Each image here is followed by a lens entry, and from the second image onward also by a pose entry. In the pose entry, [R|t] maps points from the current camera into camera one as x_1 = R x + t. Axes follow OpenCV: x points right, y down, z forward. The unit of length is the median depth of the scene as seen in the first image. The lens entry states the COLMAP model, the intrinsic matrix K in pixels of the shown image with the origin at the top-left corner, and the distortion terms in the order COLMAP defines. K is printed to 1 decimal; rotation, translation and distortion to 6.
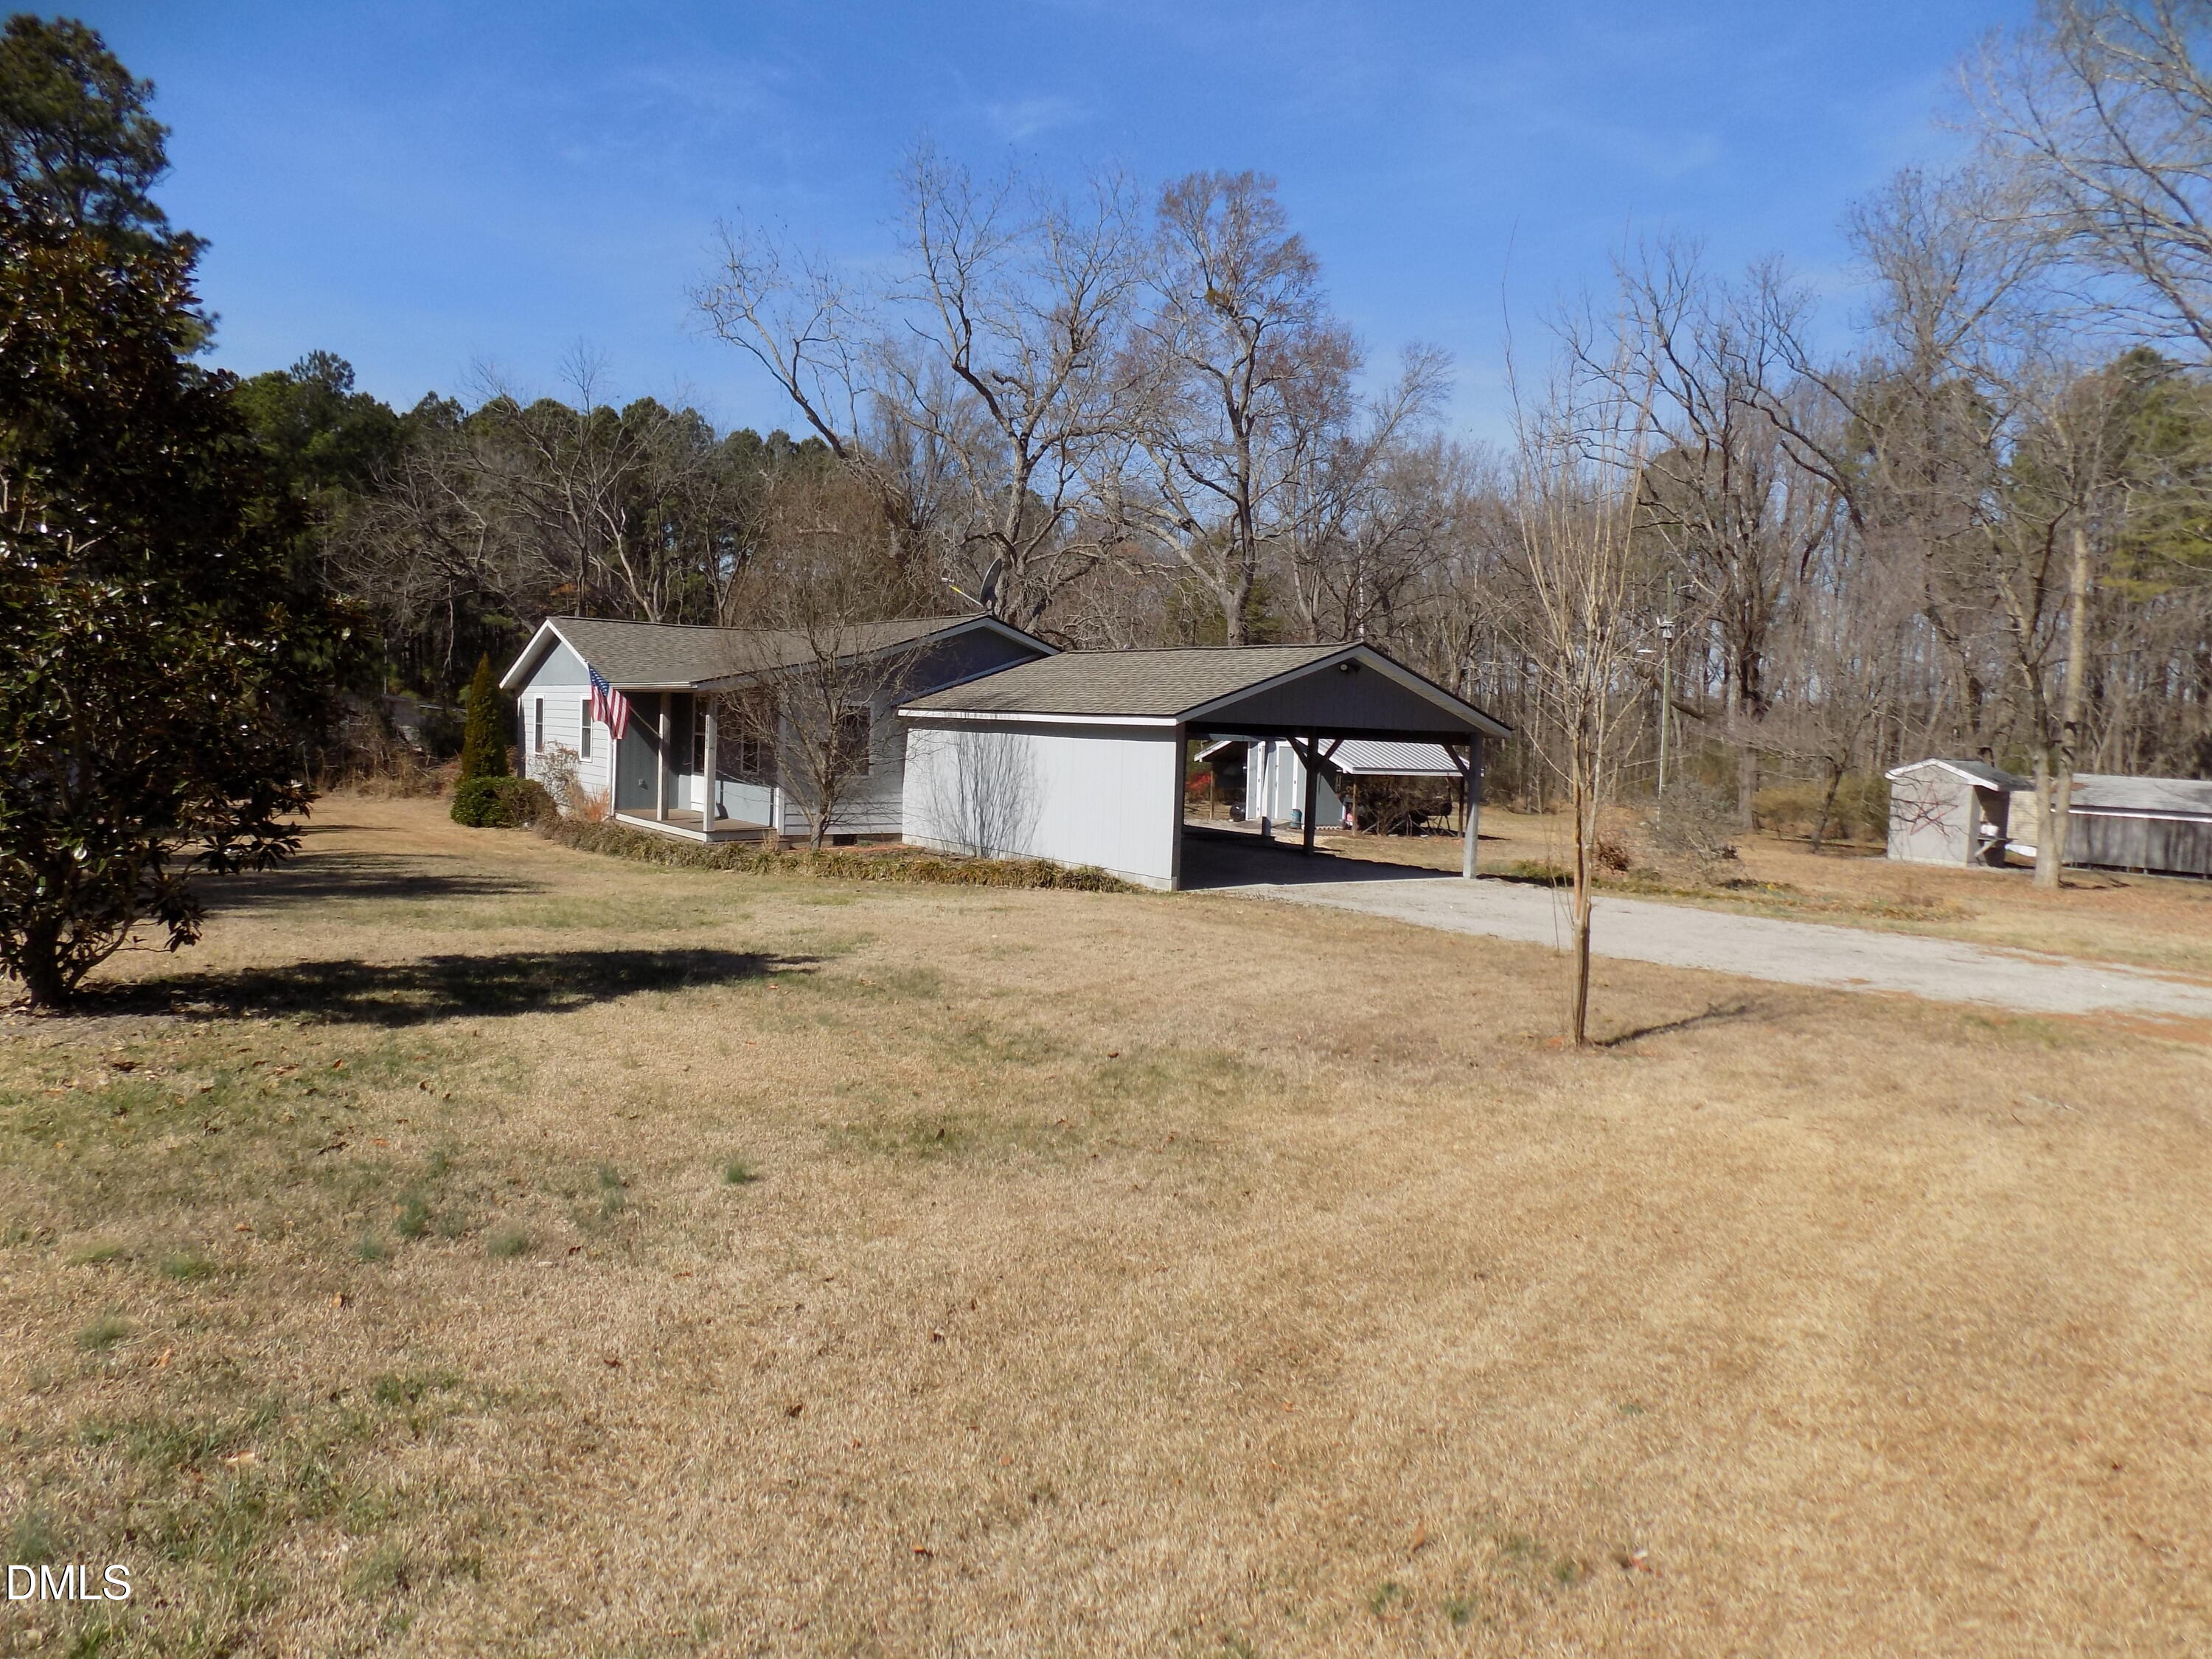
lens RADIAL K [[1488.4, 0, 1121.1], [0, 1488.4, 807.6], [0, 0, 1]] dist [-0.069998, 0.073022]
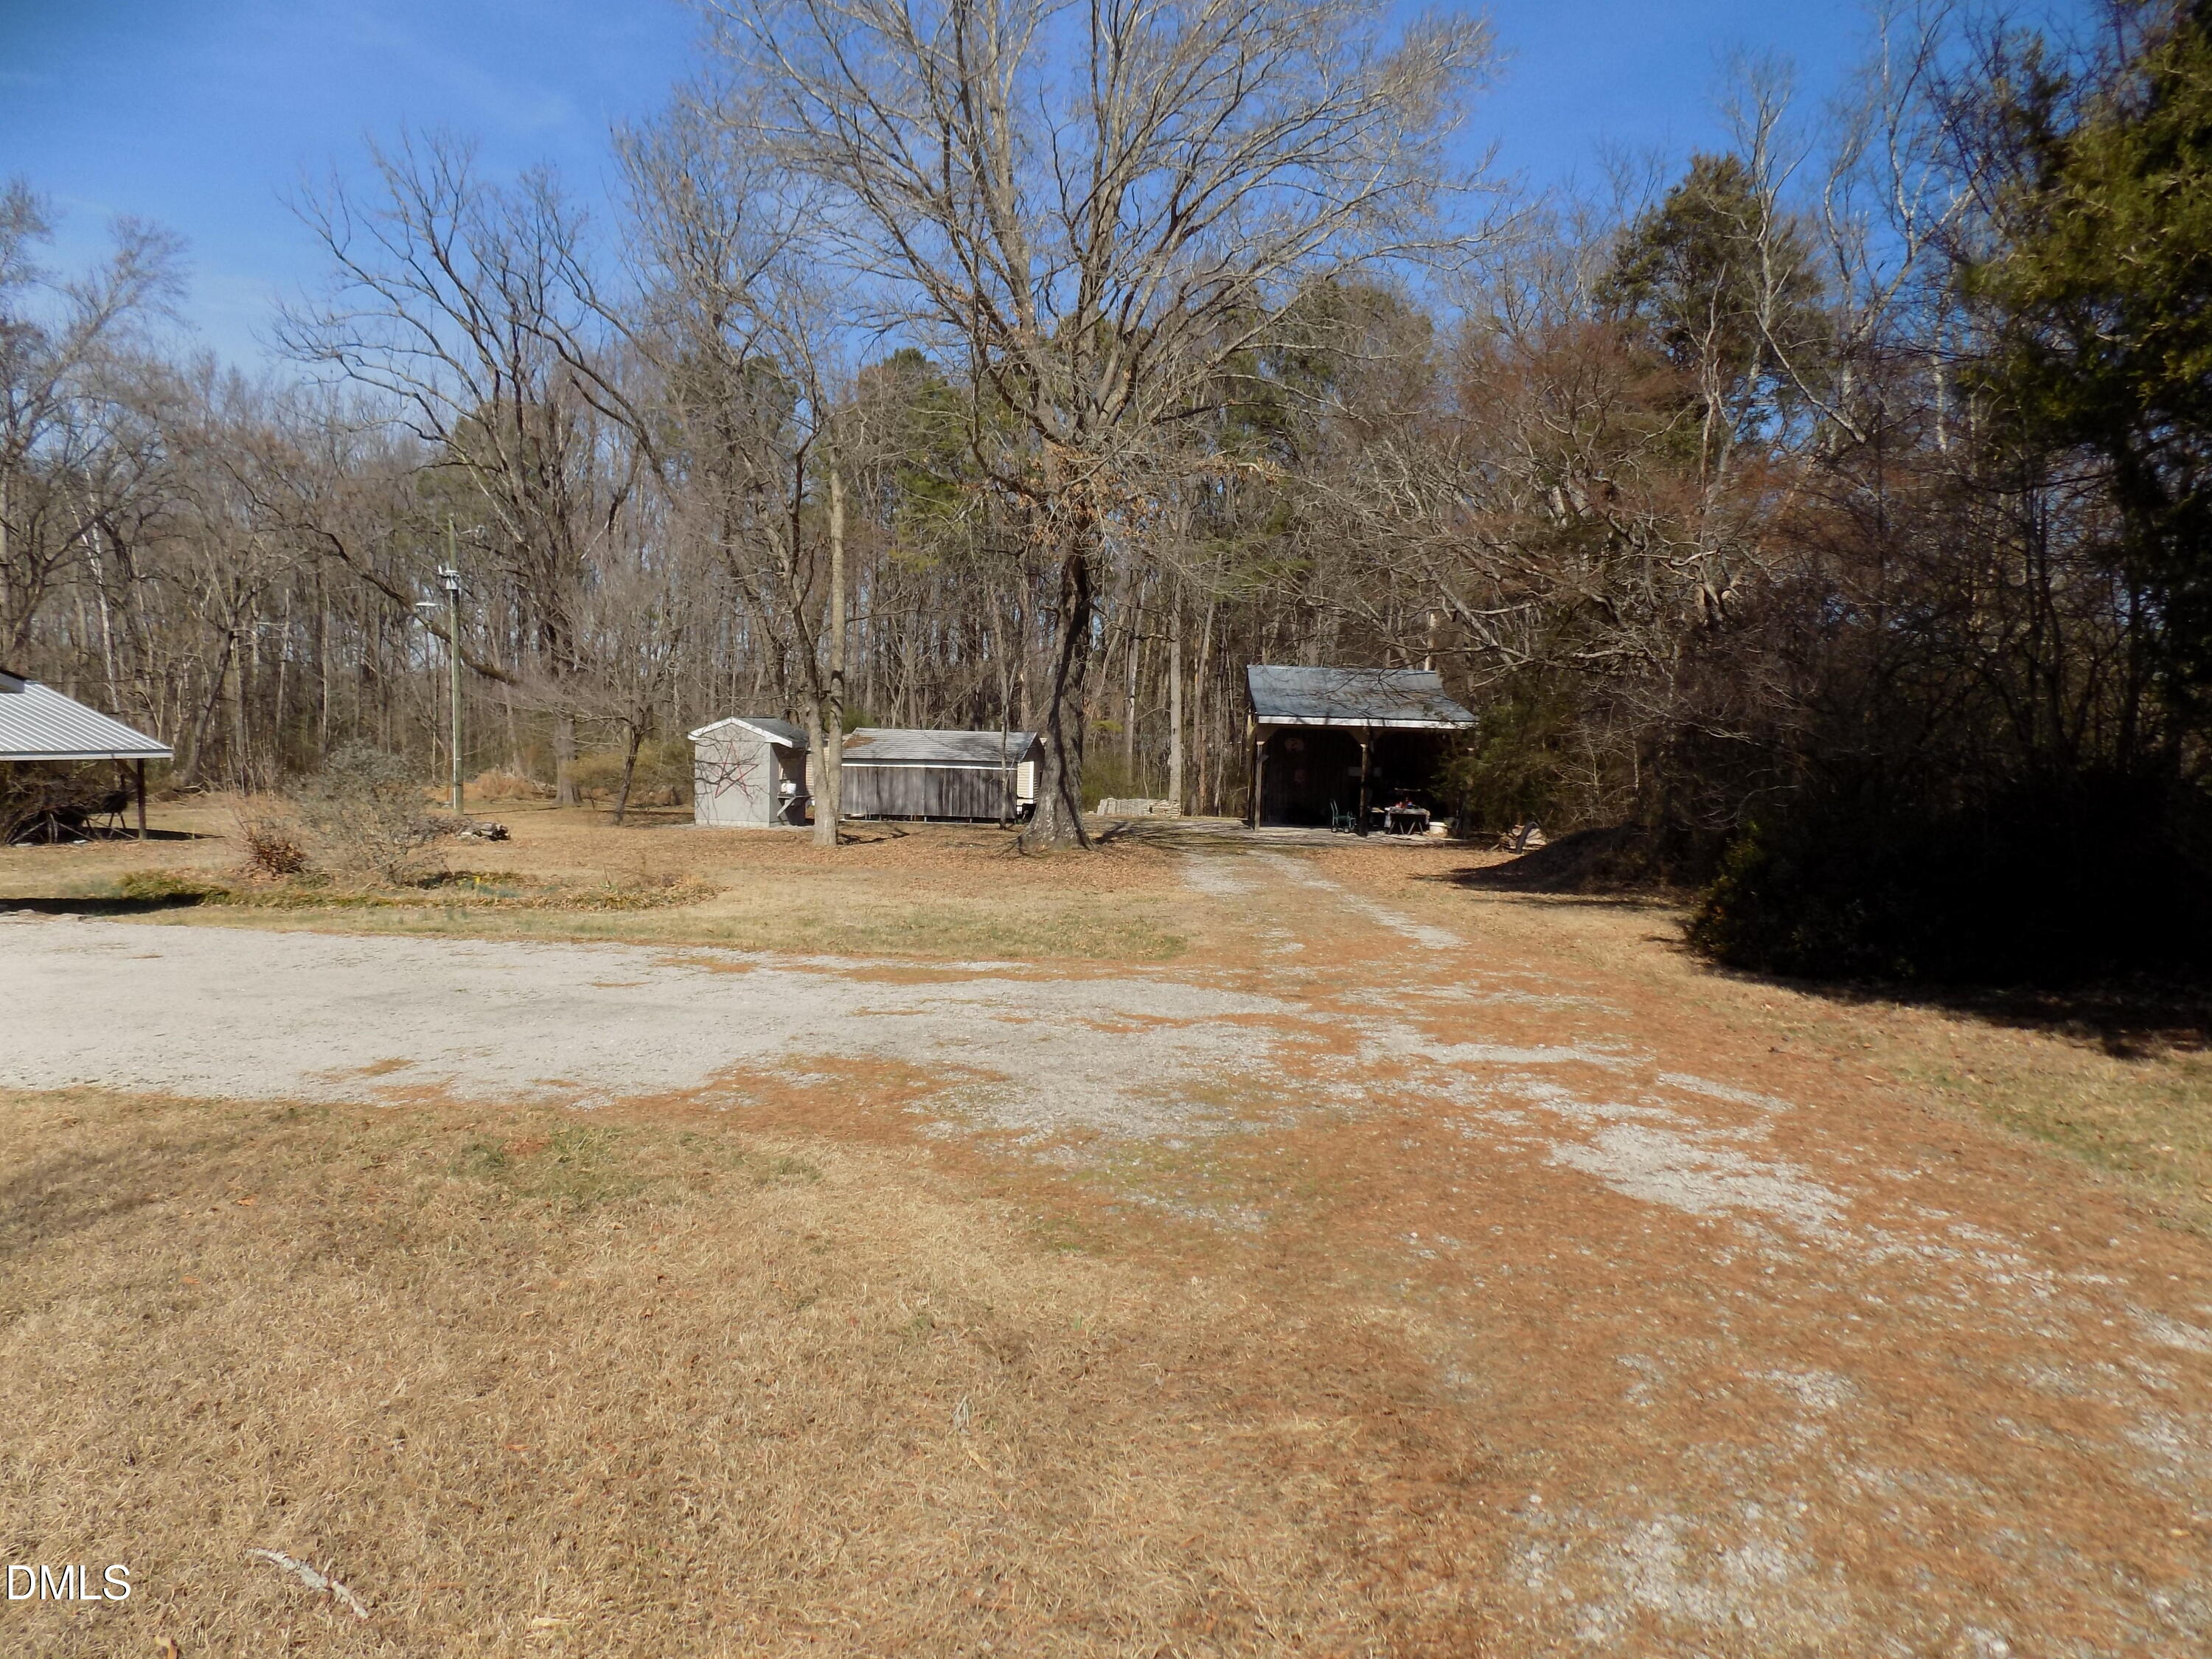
lens RADIAL K [[1488.4, 0, 1114.2], [0, 1488.4, 809.2], [0, 0, 1]] dist [-0.069998, 0.073022]
pose [[0.750050, -0.066333, 0.658046, 0.099723], [0.054371, 0.997774, 0.038606, 0.002892], [-0.659142, 0.006822, 0.751987, 0.107856]]
